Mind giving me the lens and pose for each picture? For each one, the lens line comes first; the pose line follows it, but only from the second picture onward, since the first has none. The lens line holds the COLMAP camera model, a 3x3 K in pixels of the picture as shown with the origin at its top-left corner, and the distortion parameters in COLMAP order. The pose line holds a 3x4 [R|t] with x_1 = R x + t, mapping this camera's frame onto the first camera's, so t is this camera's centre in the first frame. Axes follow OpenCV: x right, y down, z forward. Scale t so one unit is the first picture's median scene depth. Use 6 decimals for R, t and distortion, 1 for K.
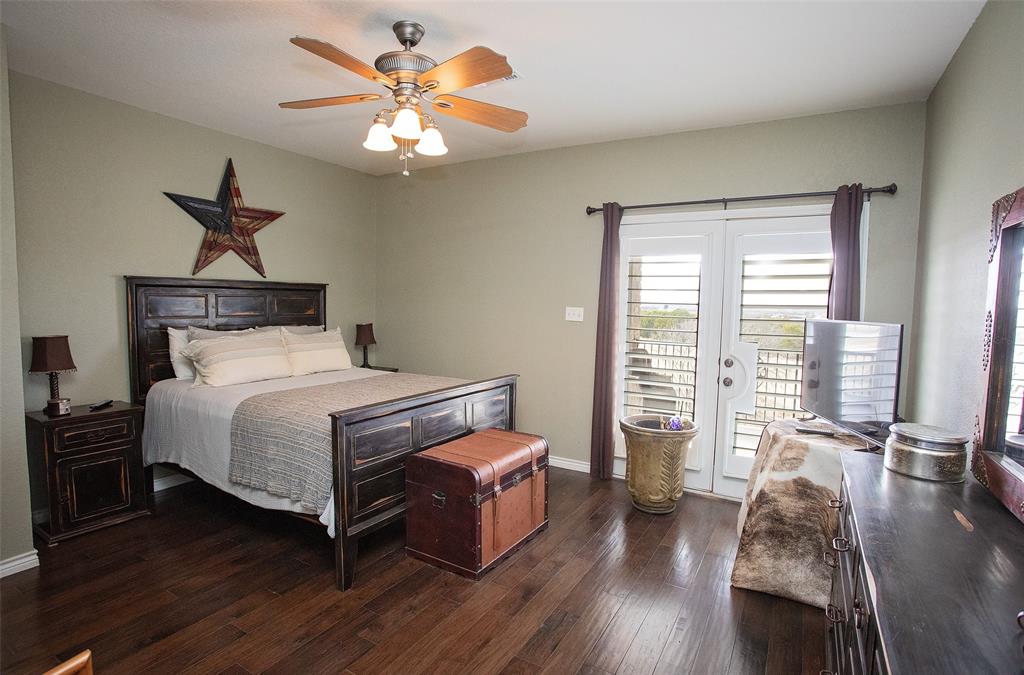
lens RADIAL K [[496.7, 0, 512.5], [0, 496.7, 341.9], [0, 0, 1]] dist [-0.032754, 0.002663]
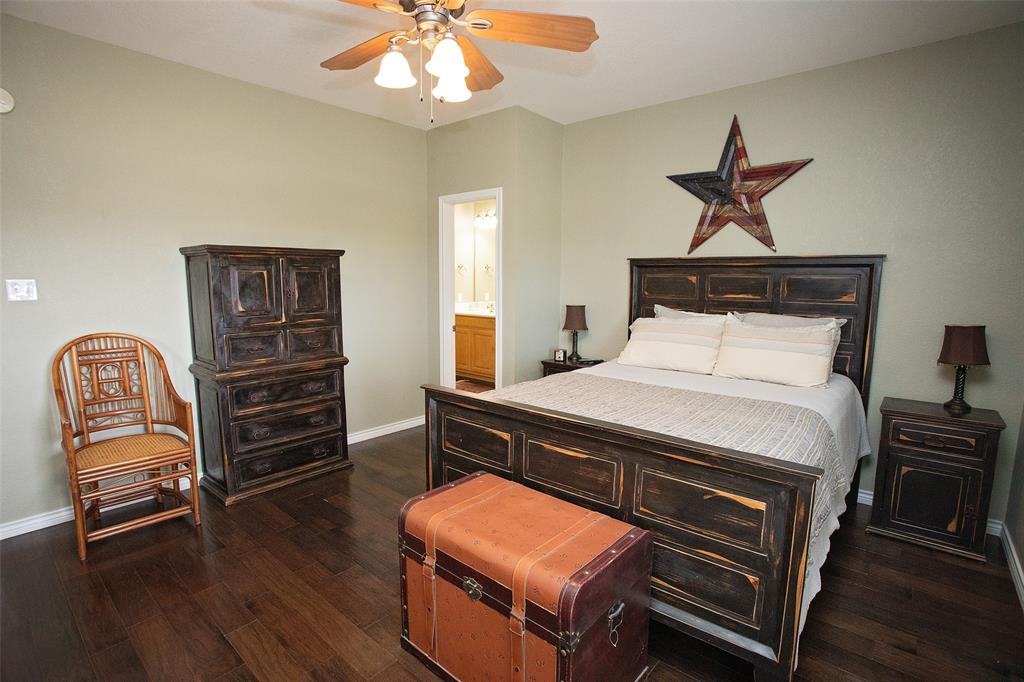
lens RADIAL K [[496.7, 0, 512.1], [0, 496.7, 339.4], [0, 0, 1]] dist [-0.032754, 0.002663]
pose [[-0.157250, 0.107281, -0.981714, 0.383327], [-0.088397, 0.988563, 0.122188, -0.056485], [0.983595, 0.105995, -0.145968, 0.800188]]
